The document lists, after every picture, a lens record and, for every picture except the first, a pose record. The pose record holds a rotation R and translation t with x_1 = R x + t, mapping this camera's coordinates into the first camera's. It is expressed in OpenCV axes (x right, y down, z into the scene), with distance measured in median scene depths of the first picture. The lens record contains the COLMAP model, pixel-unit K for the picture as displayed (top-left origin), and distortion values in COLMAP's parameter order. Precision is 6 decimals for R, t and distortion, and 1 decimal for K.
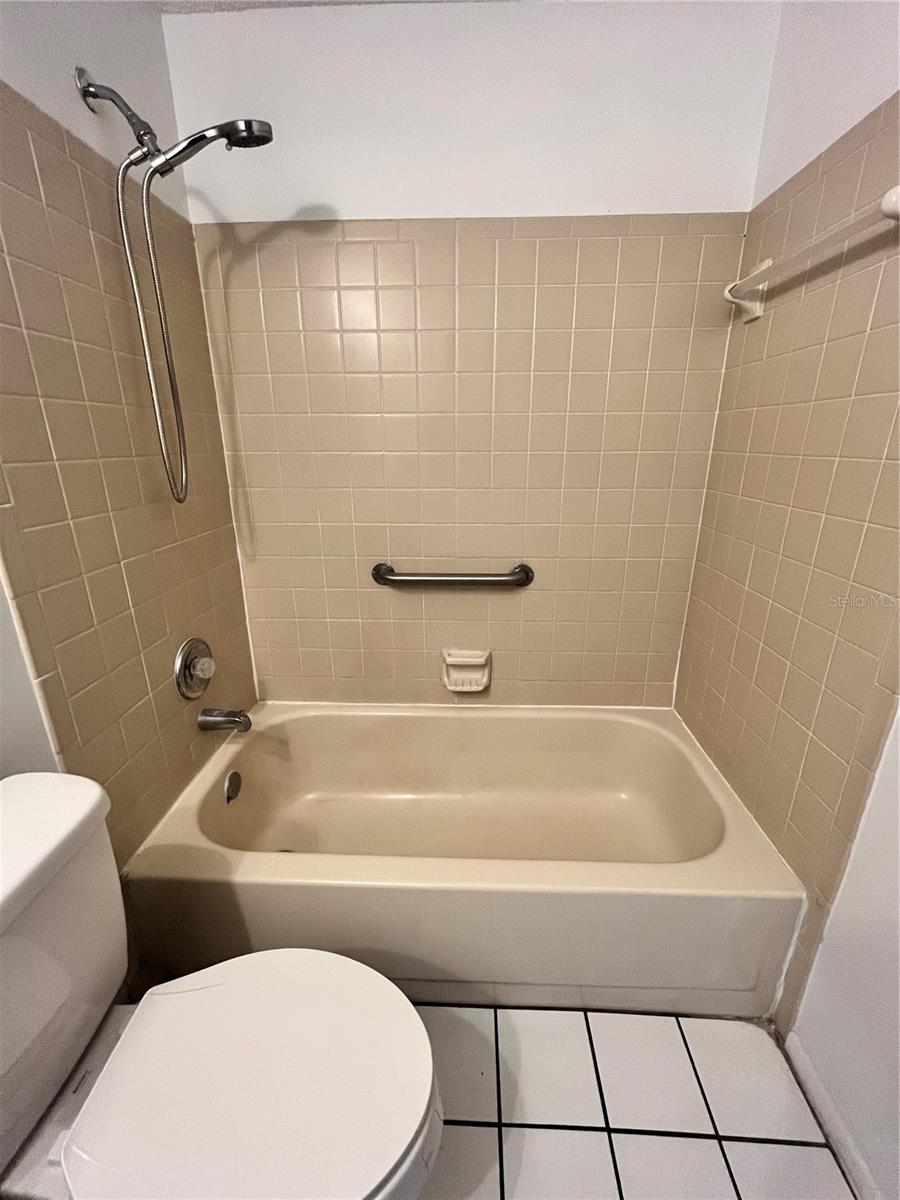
lens RADIAL K [[485.3, 0, 450.0], [0, 485.3, 597.7], [0, 0, 1]] dist [-0.005554, 0.000122]
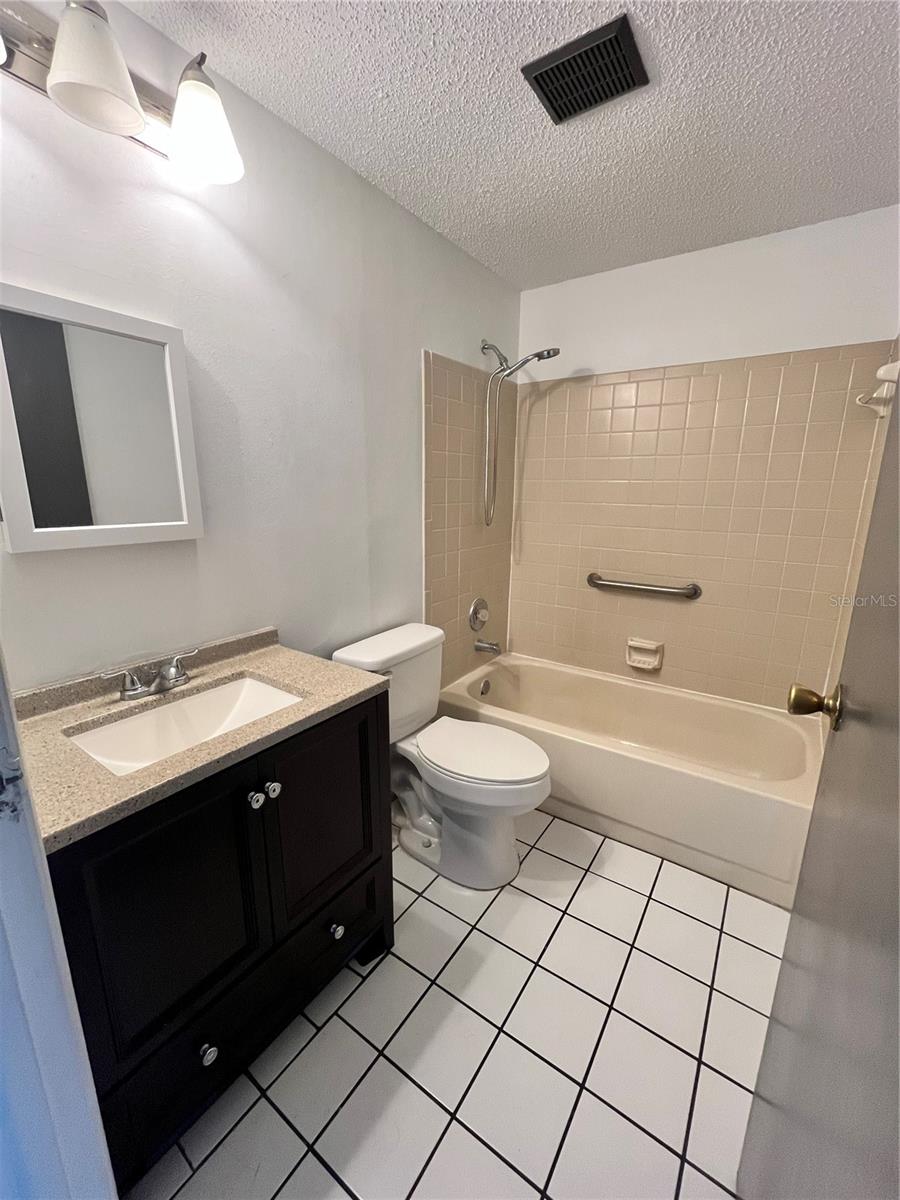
lens RADIAL K [[485.3, 0, 449.9], [0, 485.3, 600.3], [0, 0, 1]] dist [-0.005554, 0.000122]
pose [[0.848444, 0.131690, -0.512640, 0.310139], [-0.176822, 0.983429, -0.040019, 0.179744], [0.498875, 0.124600, 0.857670, -0.626111]]
